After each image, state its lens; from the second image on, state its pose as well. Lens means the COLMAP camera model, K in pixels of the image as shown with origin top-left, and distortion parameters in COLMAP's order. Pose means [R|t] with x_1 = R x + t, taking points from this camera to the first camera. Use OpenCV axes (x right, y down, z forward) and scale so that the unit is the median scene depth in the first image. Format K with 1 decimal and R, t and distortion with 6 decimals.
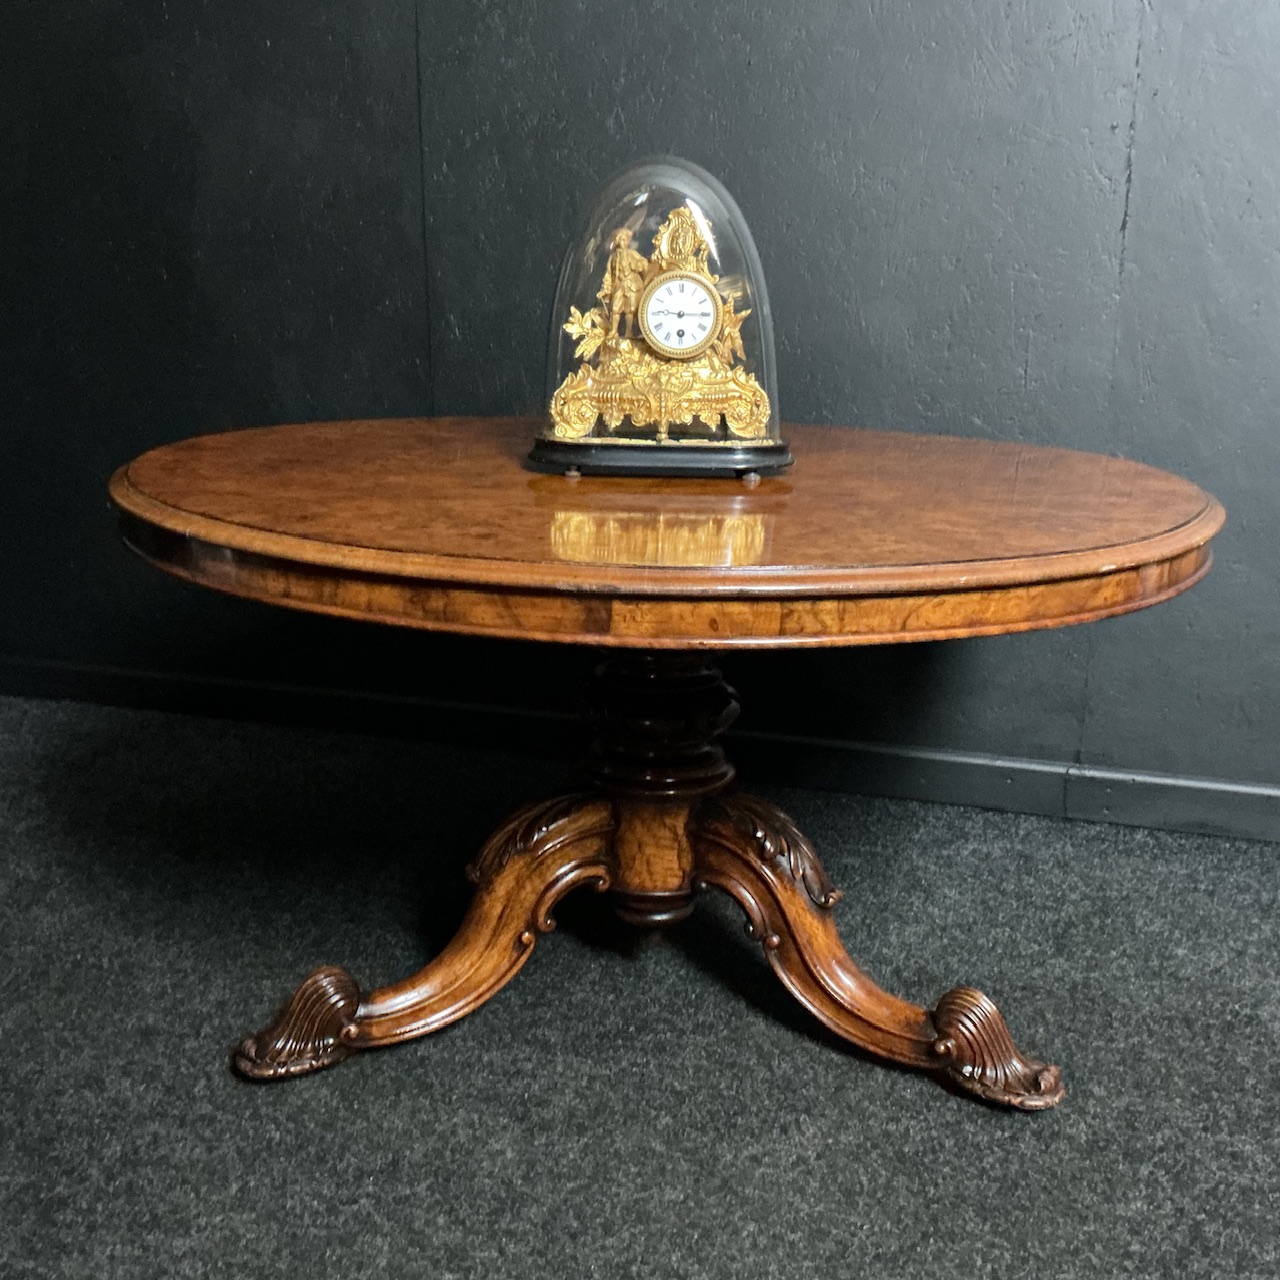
lens RADIAL K [[1426.9, 0, 631.5], [0, 1426.9, 631.6], [0, 0, 1]] dist [-0.005304, 0.000000]
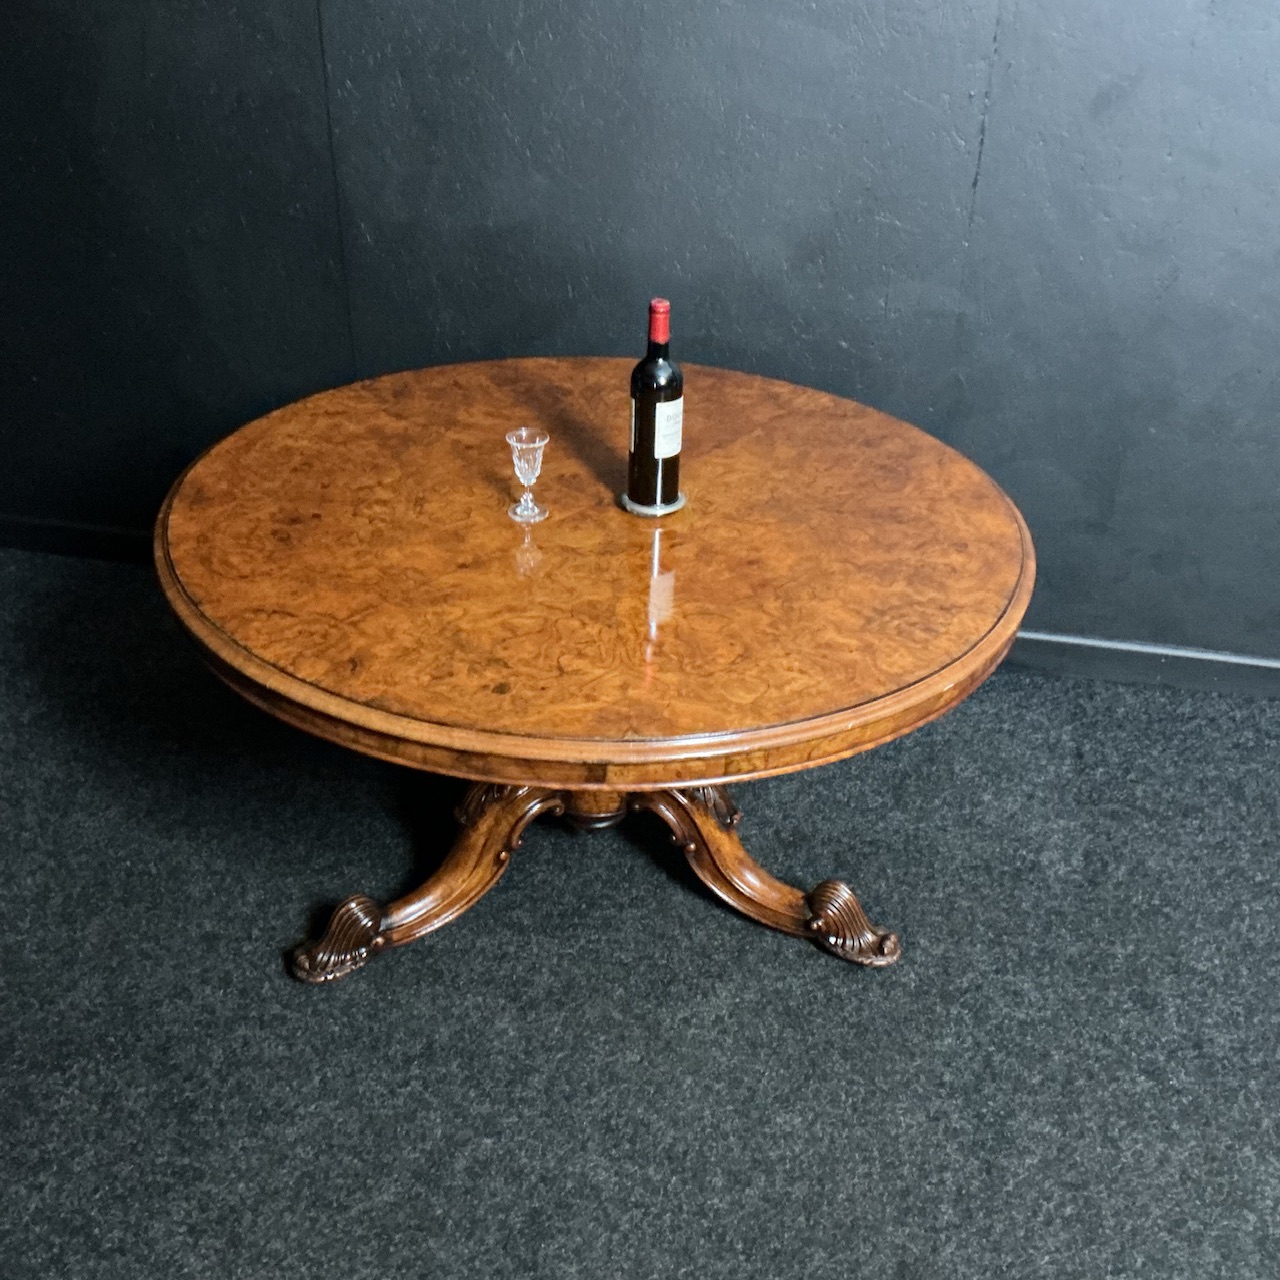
lens RADIAL K [[1426.9, 0, 640.7], [0, 1426.9, 630.1], [0, 0, 1]] dist [-0.005304, 0.000000]
pose [[0.992007, -0.051805, 0.115058, -0.091457], [0.015586, 0.955160, 0.295680, -0.379753], [-0.125217, -0.291524, 0.948333, -0.199454]]
